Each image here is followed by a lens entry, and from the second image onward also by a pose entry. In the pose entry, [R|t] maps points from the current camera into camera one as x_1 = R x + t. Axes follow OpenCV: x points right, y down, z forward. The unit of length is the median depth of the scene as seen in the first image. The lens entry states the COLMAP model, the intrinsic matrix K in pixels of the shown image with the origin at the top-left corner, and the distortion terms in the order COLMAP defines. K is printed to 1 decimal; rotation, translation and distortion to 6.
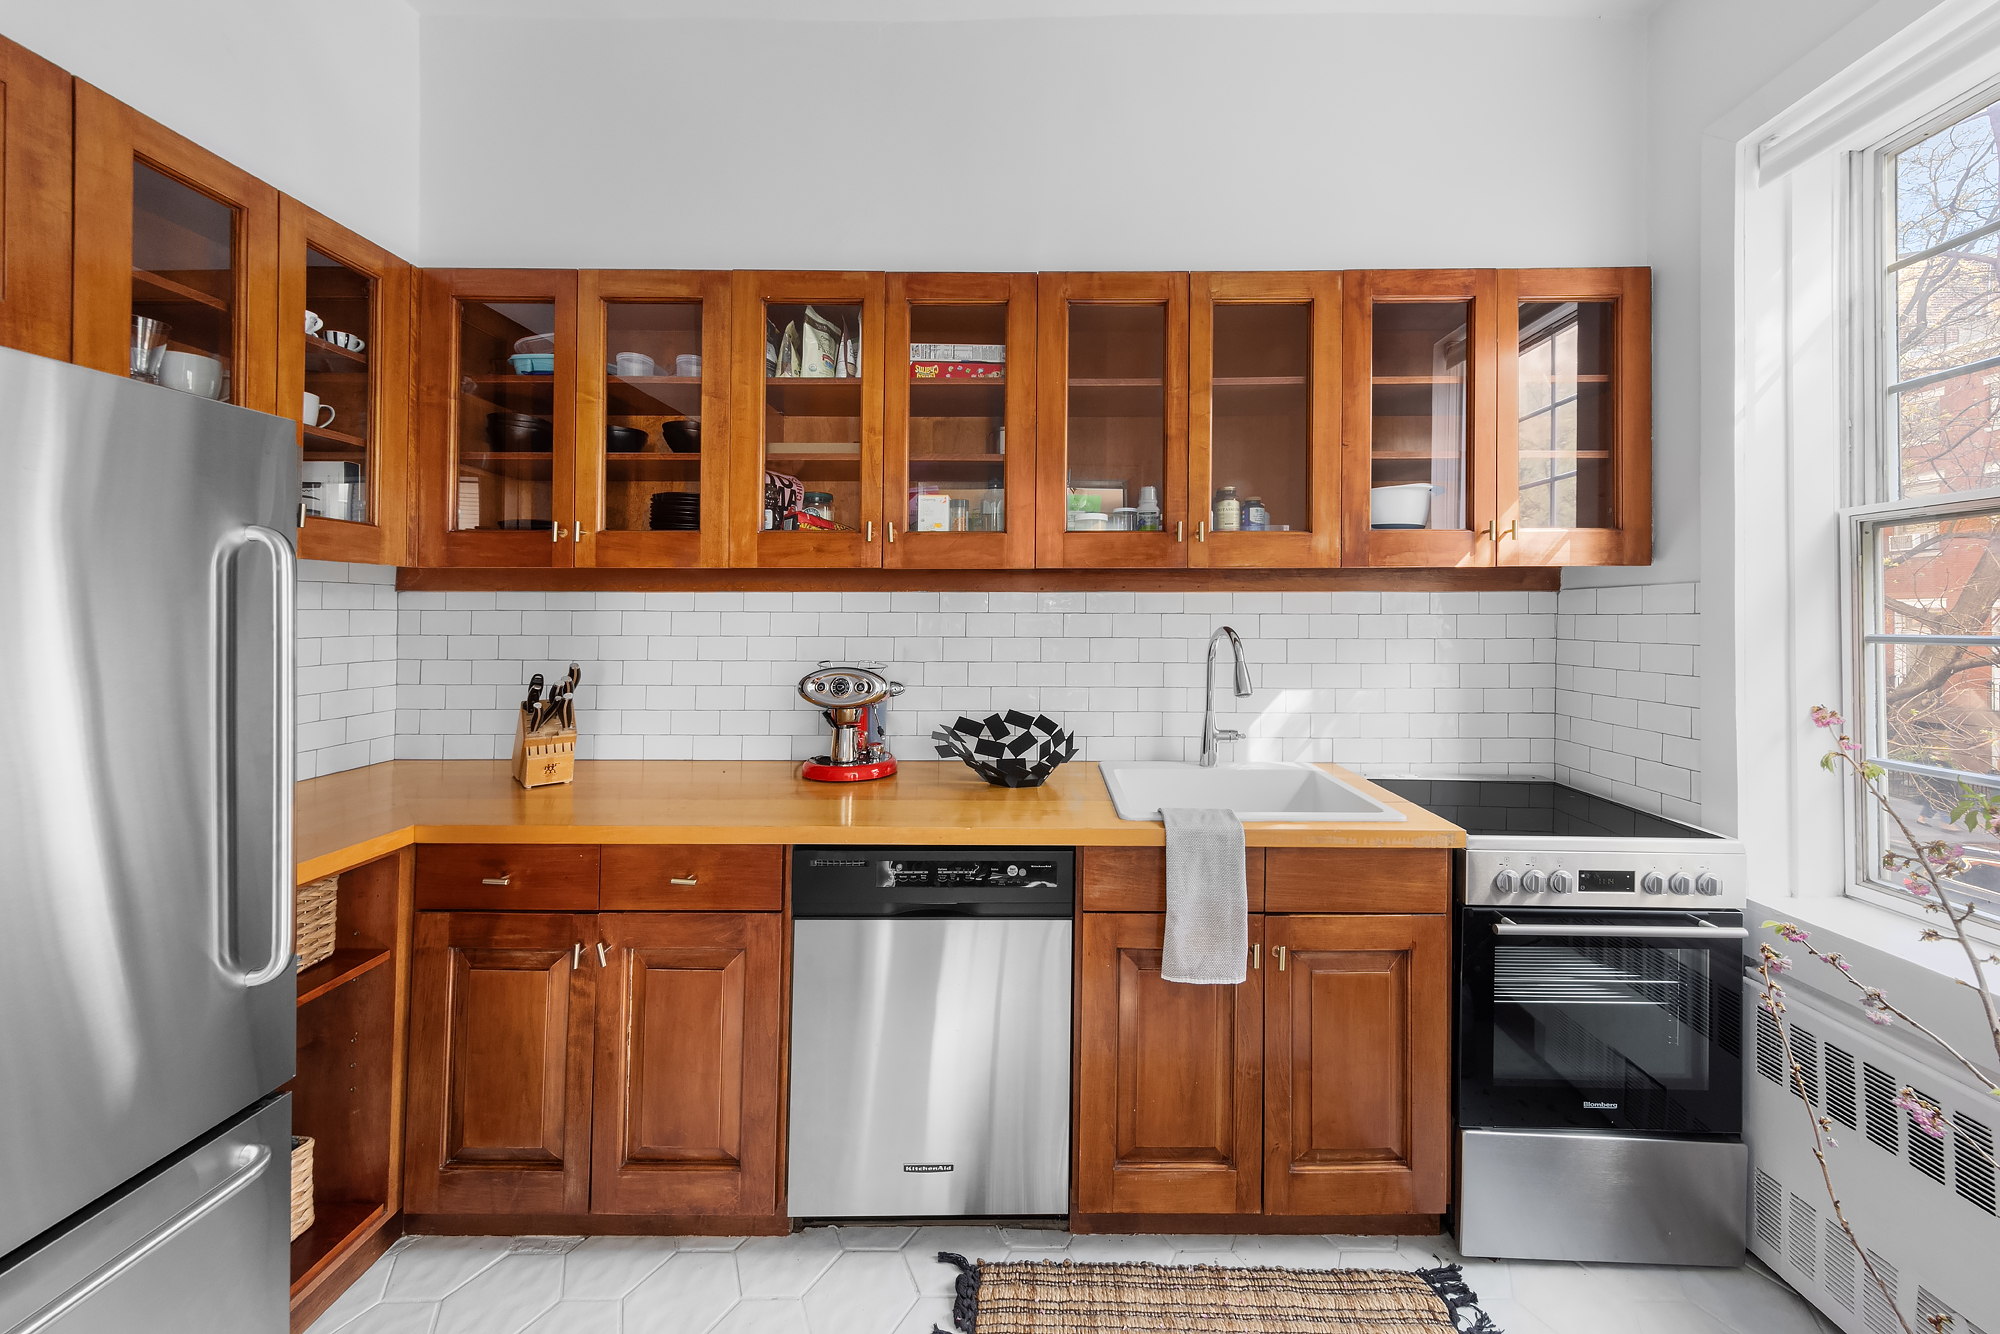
lens RADIAL K [[795.6, 0, 1006.6], [0, 795.6, 621.2], [0, 0, 1]] dist [0.014581, 0.000017]
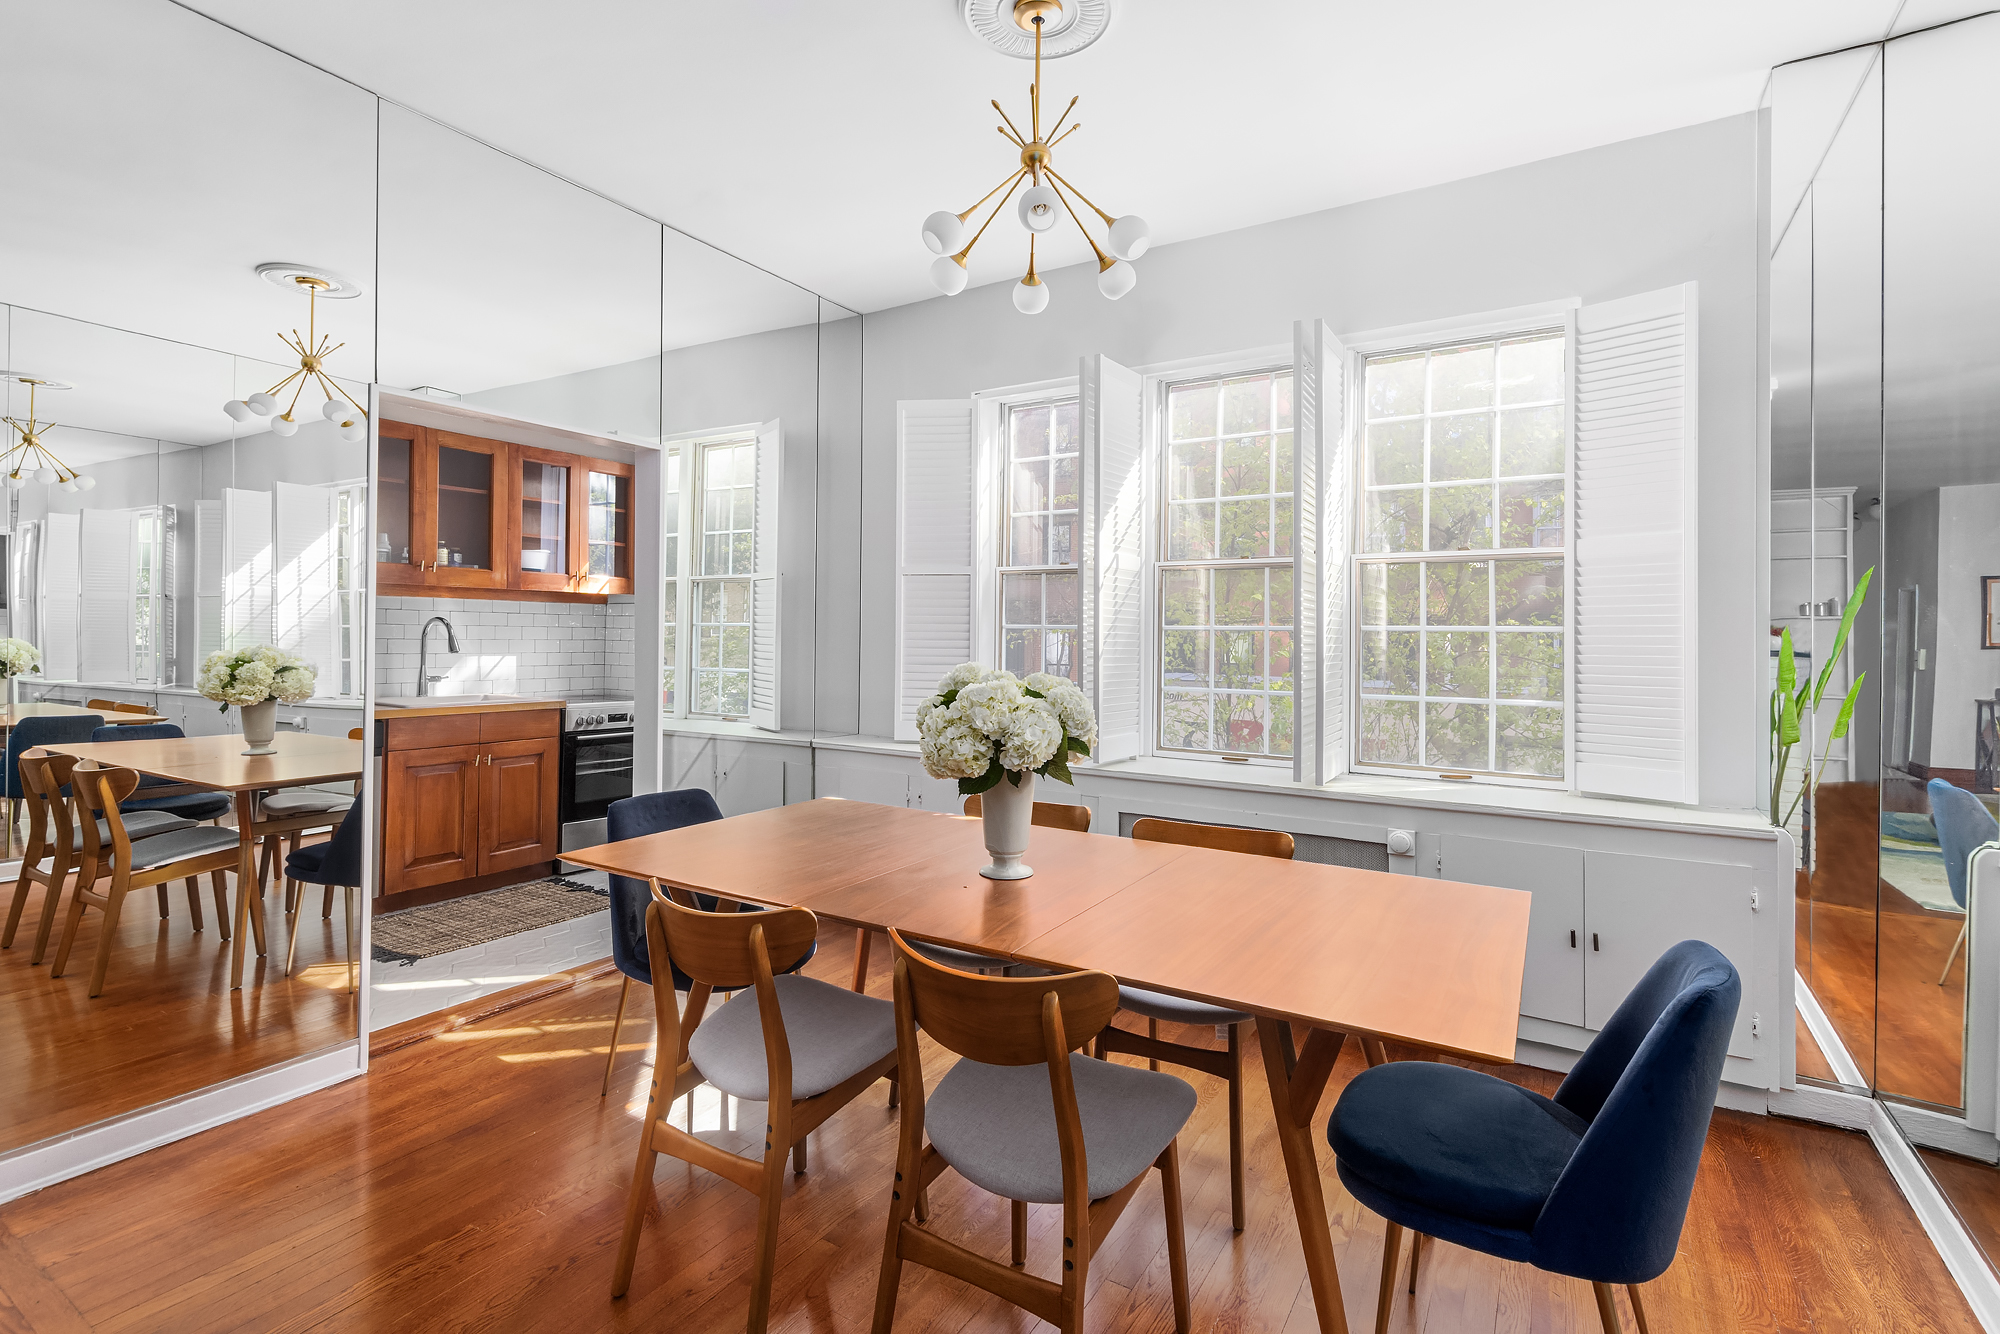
lens RADIAL K [[873.3, 0, 1003.9], [0, 873.3, 630.3], [0, 0, 1]] dist [0.001059, 0.000139]
pose [[0.533384, 0.010148, 0.845812, -0.786507], [-0.007044, 0.999947, -0.007555, 0.046230], [-0.845844, -0.001928, 0.533427, -1.257805]]
